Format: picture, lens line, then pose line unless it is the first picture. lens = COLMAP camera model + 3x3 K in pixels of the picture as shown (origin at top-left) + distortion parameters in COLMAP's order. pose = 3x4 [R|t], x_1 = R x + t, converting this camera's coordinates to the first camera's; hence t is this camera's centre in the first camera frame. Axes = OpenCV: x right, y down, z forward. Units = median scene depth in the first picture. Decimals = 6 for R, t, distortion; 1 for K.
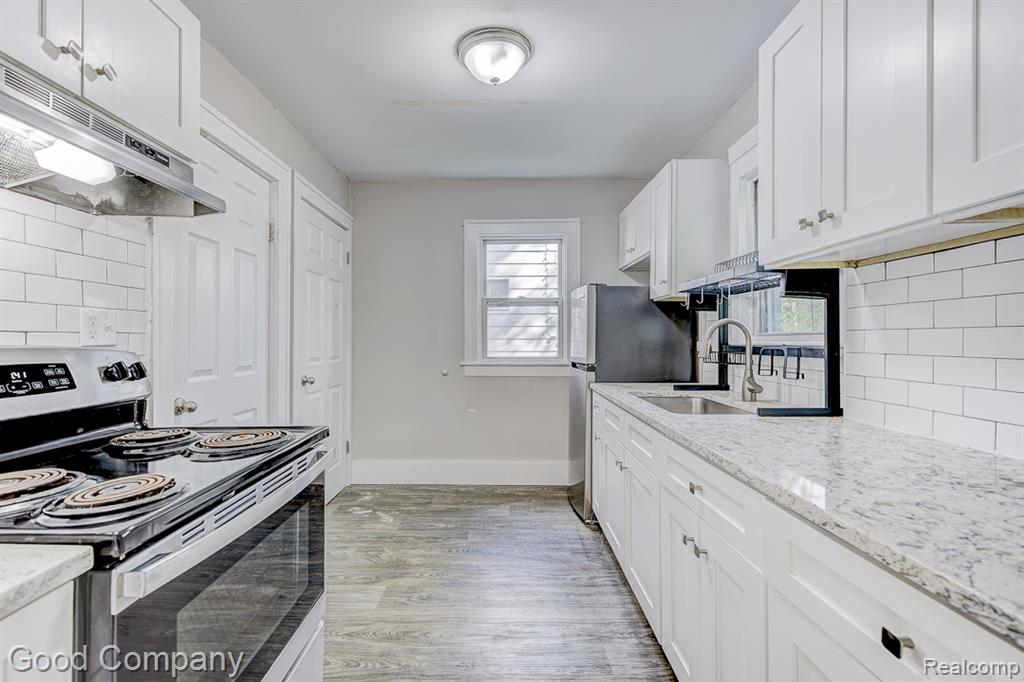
lens RADIAL K [[442.3, 0, 515.1], [0, 442.3, 337.8], [0, 0, 1]] dist [0.015137, -0.000149]
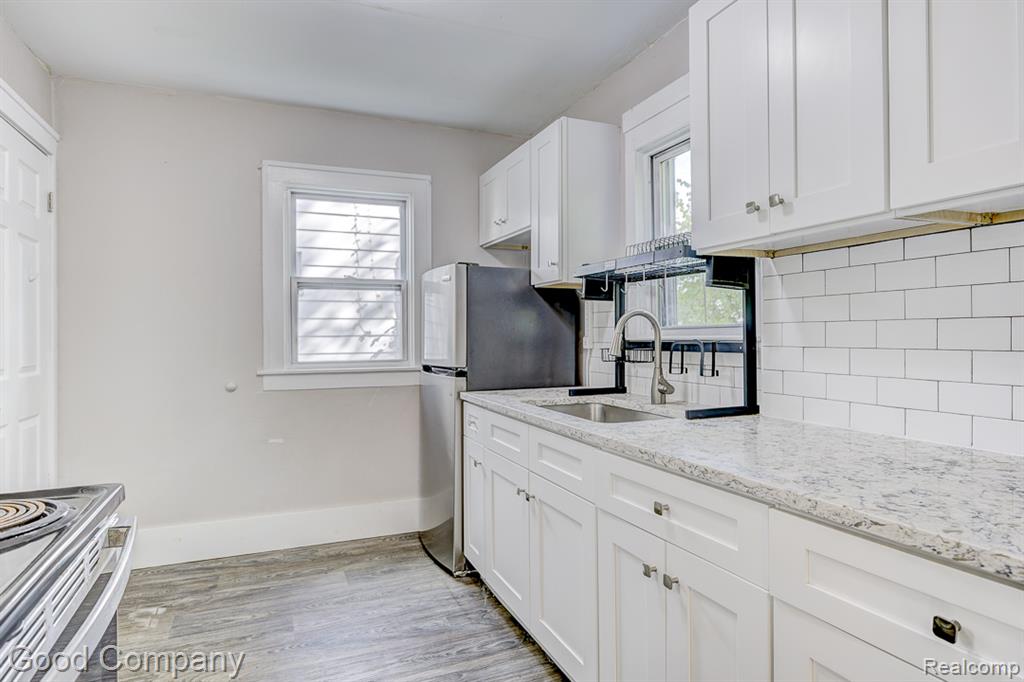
lens RADIAL K [[575.0, 0, 515.4], [0, 575.0, 332.7], [0, 0, 1]] dist [-0.003617, -0.000264]
pose [[0.915752, -0.003850, 0.401726, -0.161026], [0.005394, 0.999982, -0.002714, 0.002896], [-0.401708, 0.004653, 0.915756, 0.059890]]
